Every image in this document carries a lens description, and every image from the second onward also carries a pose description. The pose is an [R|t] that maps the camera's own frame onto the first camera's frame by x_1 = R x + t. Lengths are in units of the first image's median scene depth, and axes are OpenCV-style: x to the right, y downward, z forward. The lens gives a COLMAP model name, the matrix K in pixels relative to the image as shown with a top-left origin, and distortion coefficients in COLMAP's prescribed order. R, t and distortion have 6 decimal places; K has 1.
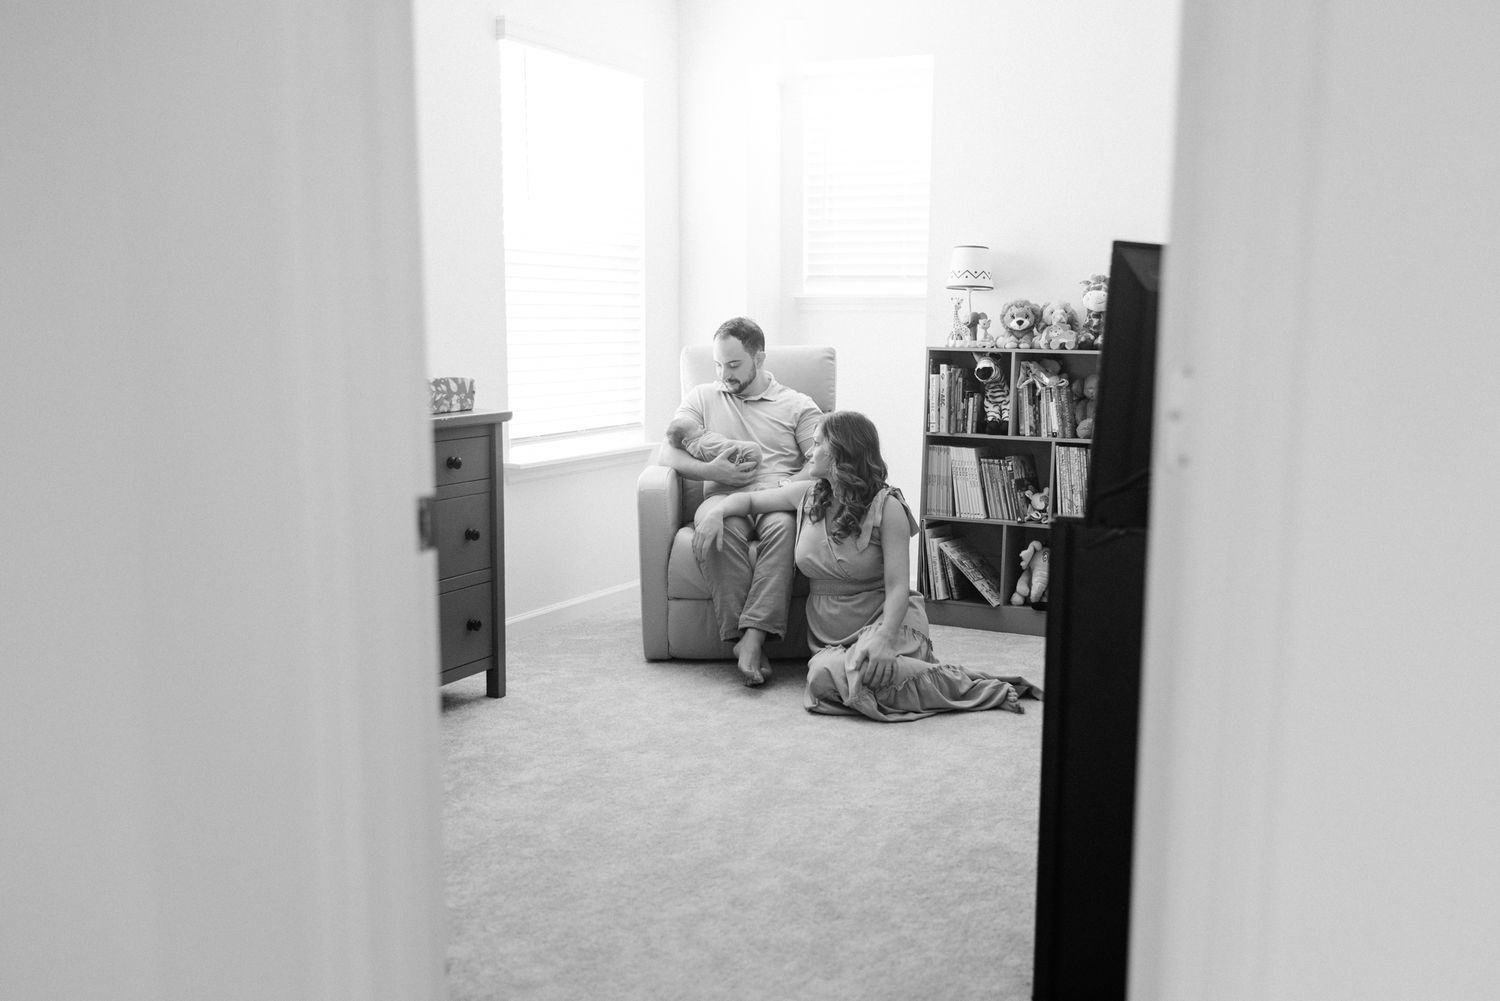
lens RADIAL K [[1236.5, 0, 750.0], [0, 1236.5, 500.5], [0, 0, 1]] dist [0.010103, 0.010278]
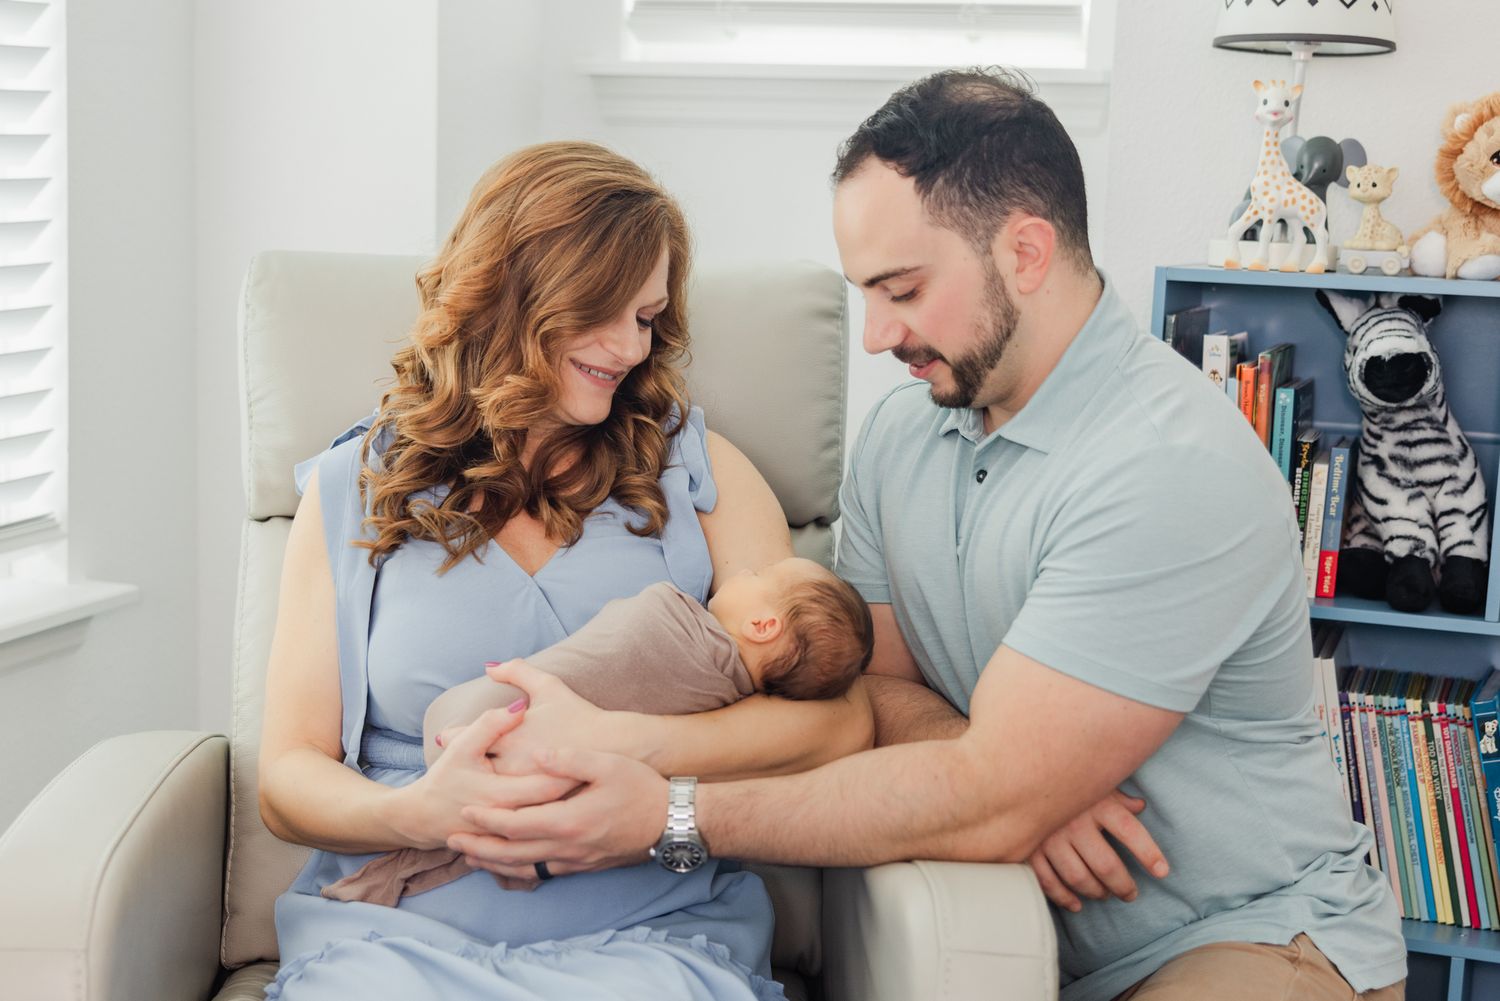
lens RADIAL K [[2563.1, 0, 750.0], [0, 2563.1, 500.5], [0, 0, 1]] dist [-0.016195, -0.112797]
pose [[0.991325, 0.000226, 0.131430, -0.012293], [0.000053, 0.999998, -0.002125, -0.075028], [-0.131430, 0.002114, 0.991323, 0.484747]]
